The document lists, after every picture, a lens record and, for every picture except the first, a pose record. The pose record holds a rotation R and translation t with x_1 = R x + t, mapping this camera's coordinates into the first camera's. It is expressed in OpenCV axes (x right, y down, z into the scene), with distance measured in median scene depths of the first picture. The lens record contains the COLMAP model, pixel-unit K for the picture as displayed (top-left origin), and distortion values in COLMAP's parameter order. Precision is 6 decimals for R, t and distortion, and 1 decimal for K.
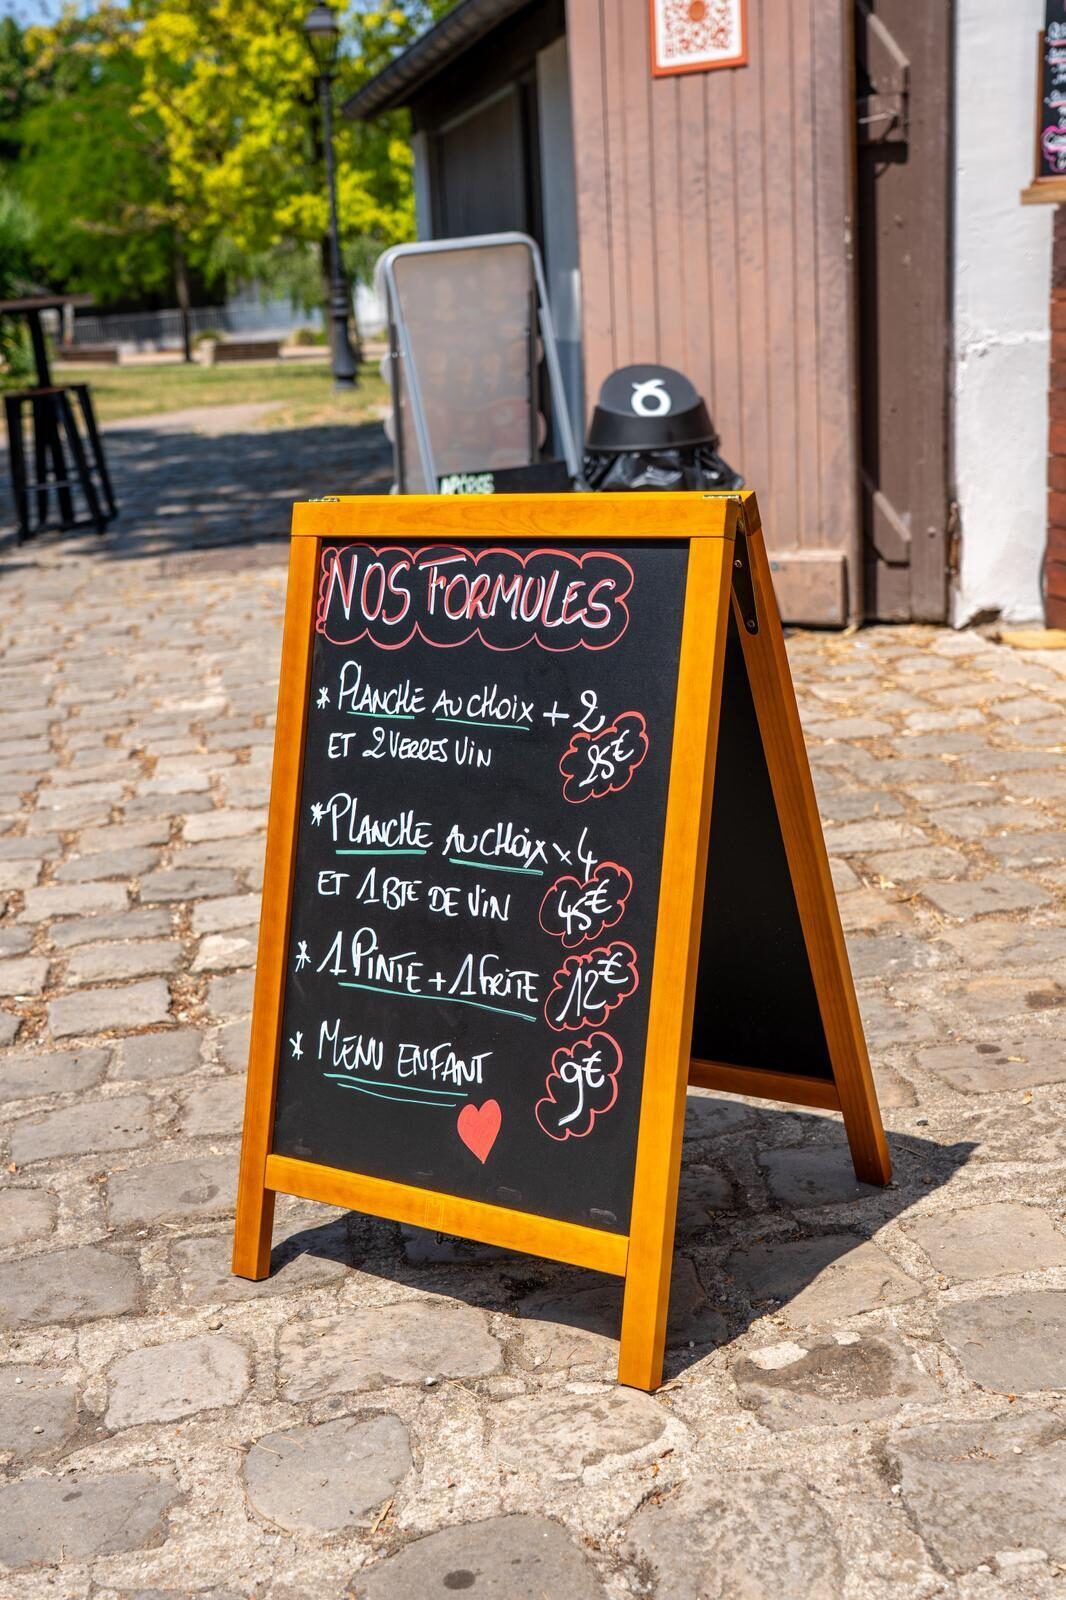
lens RADIAL K [[2064.9, 0, 535.2], [0, 2064.9, 827.4], [0, 0, 1]] dist [0.064788, -0.037594]
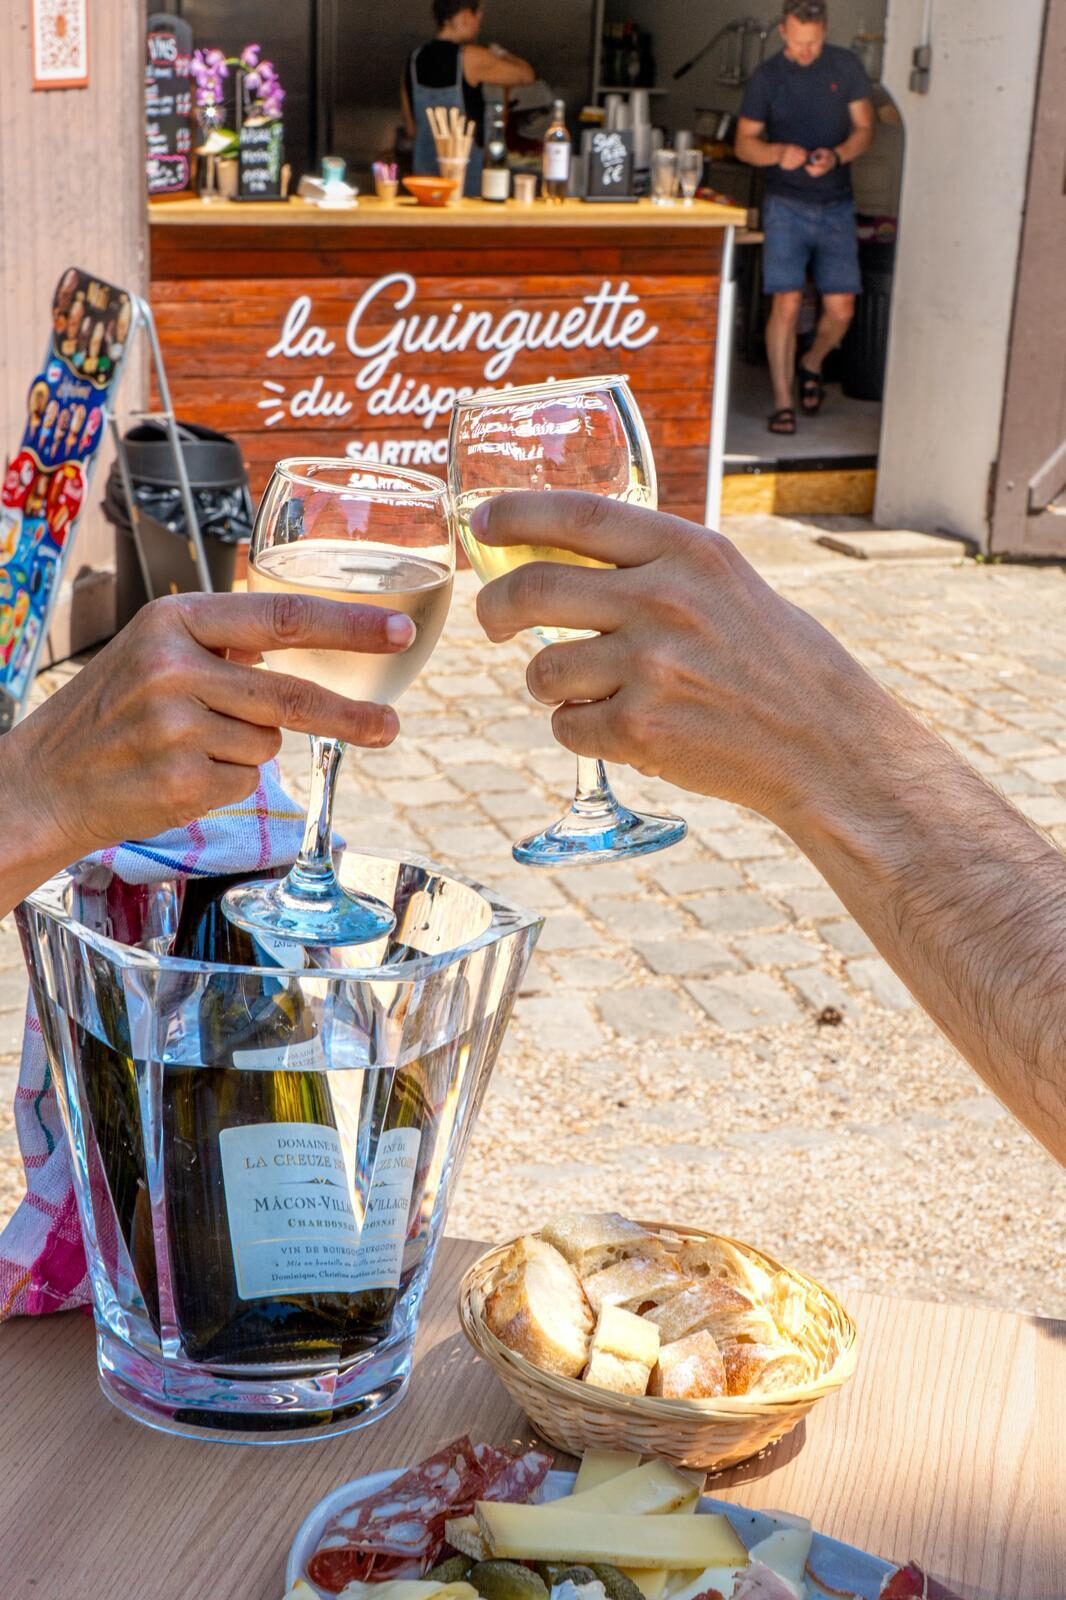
lens RADIAL K [[2496.8, 0, 533.0], [0, 2496.8, 800.0], [0, 0, 1]] dist [0.137131, -0.180237]
pose [[-0.208957, -0.261308, 0.942367, -1.148432], [0.202480, 0.931197, 0.303108, -0.367060], [-0.956733, 0.254147, -0.141671, 1.040914]]
